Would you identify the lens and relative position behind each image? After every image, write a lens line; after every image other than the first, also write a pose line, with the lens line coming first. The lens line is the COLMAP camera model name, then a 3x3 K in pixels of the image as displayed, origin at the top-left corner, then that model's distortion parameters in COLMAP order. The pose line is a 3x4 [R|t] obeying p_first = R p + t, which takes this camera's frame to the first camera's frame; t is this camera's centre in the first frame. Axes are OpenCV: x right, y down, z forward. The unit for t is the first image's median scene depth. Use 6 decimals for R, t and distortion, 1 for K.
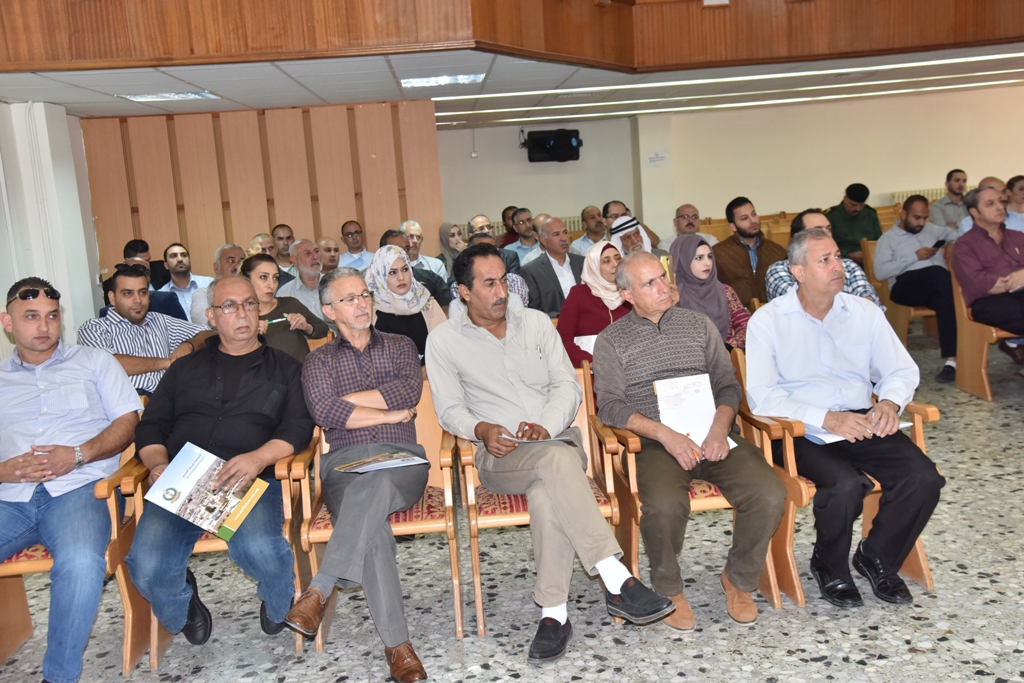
lens RADIAL K [[1112.2, 0, 511.4], [0, 1112.2, 343.9], [0, 0, 1]] dist [0.075028, 0.000000]
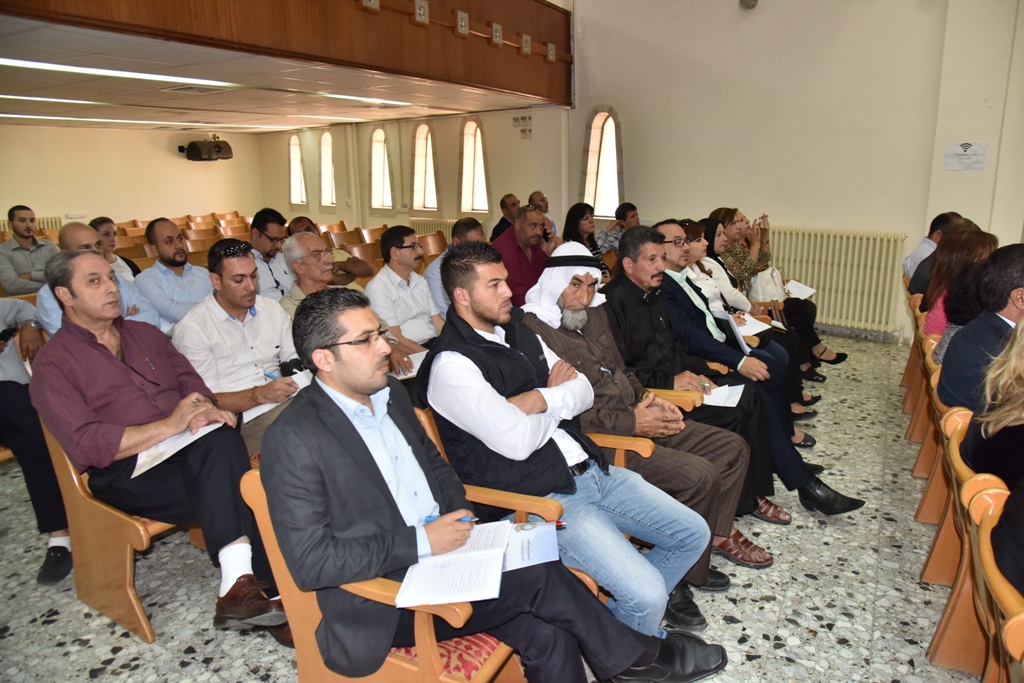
lens RADIAL K [[708.3, 0, 512.6], [0, 708.3, 331.4], [0, 0, 1]] dist [-0.101535, 0.046398]
pose [[0.548795, -0.132139, 0.825447, 0.253820], [0.091869, 0.990980, 0.097560, -0.115064], [-0.830894, 0.022293, 0.555984, 0.634283]]
